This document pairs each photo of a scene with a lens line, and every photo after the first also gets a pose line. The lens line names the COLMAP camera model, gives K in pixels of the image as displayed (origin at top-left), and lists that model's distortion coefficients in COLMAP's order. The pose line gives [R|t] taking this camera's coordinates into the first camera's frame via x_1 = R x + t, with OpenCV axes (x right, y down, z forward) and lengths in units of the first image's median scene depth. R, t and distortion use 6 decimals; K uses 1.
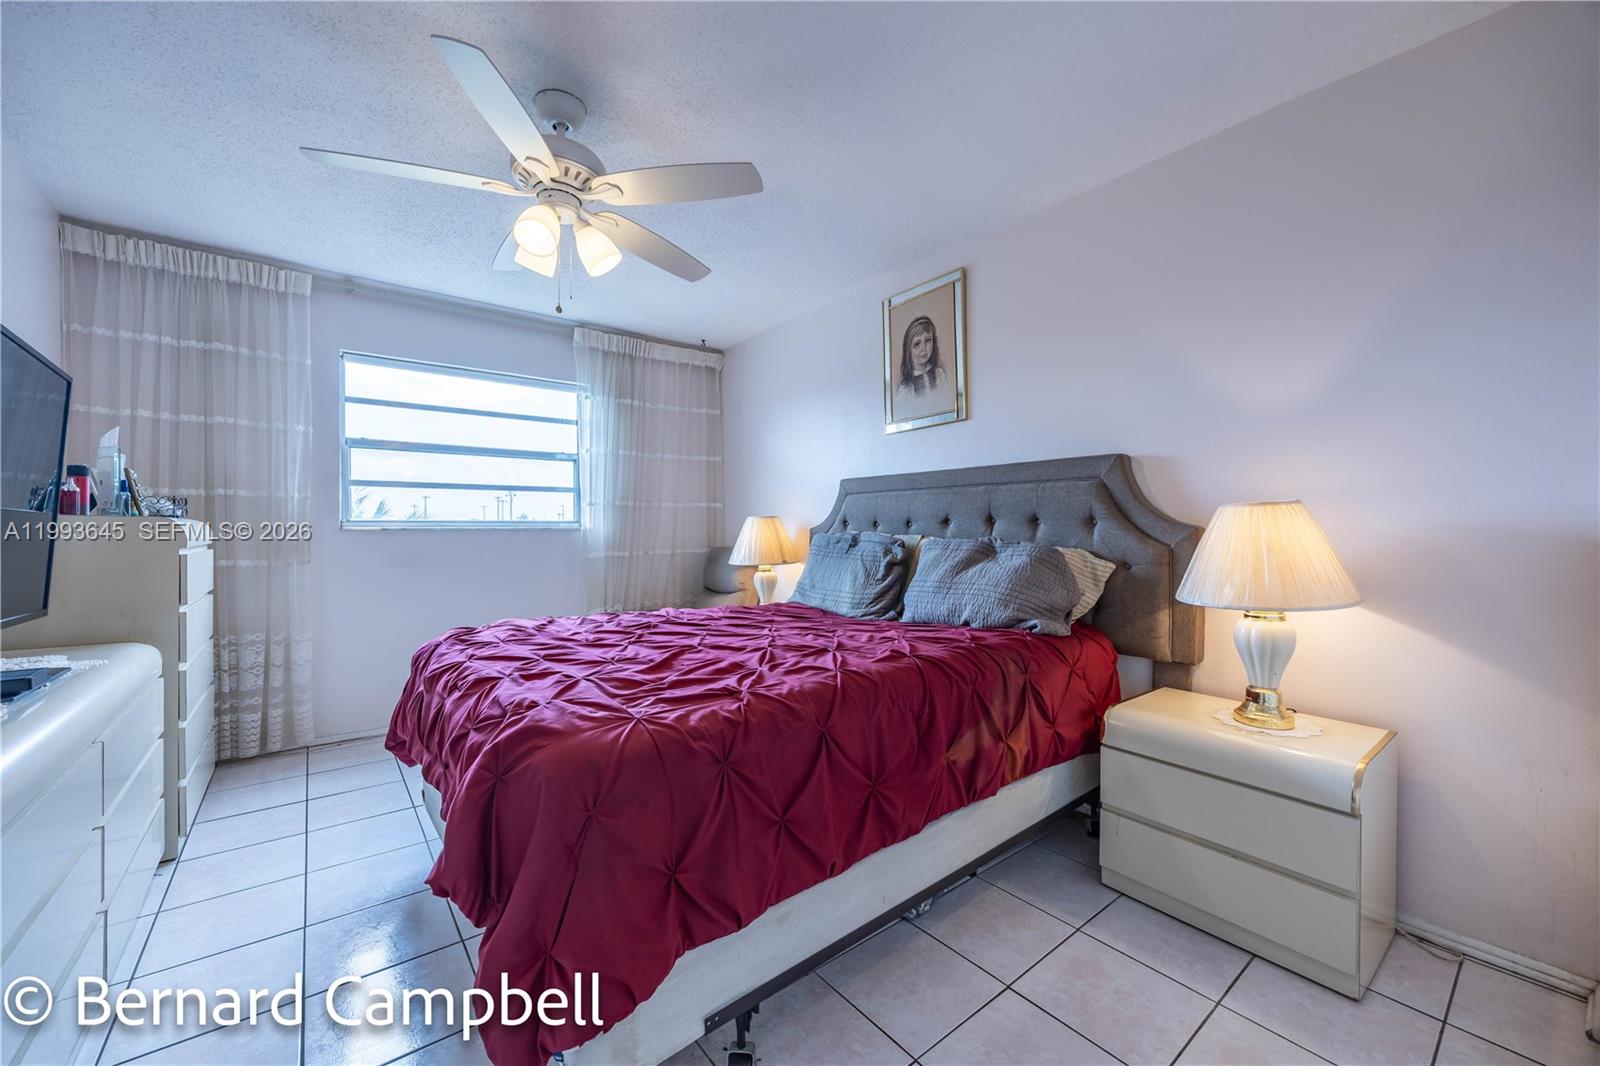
lens RADIAL K [[629.7, 0, 809.0], [0, 629.7, 522.7], [0, 0, 1]] dist [-0.005891, 0.000330]
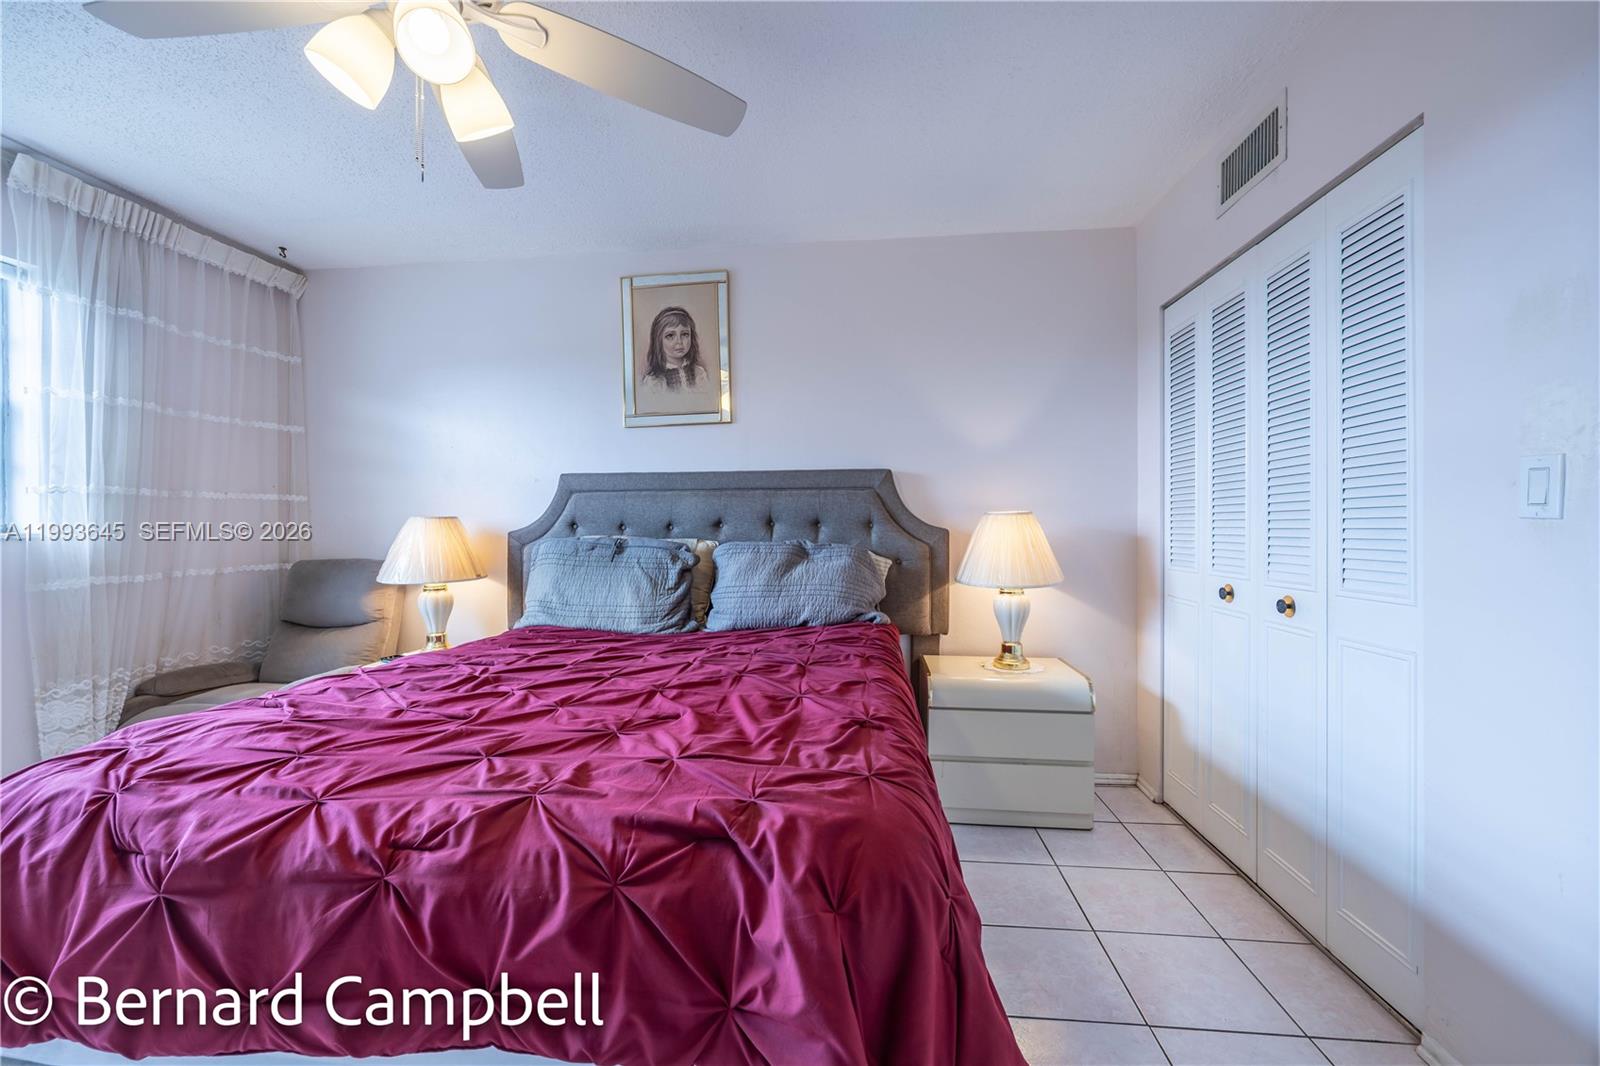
lens RADIAL K [[629.7, 0, 807.6], [0, 629.7, 521.0], [0, 0, 1]] dist [-0.005891, 0.000330]
pose [[0.687119, 0.003425, 0.726537, -0.380394], [-0.001929, 0.999994, -0.002890, -0.004394], [-0.726543, 0.000584, 0.687121, 0.212464]]
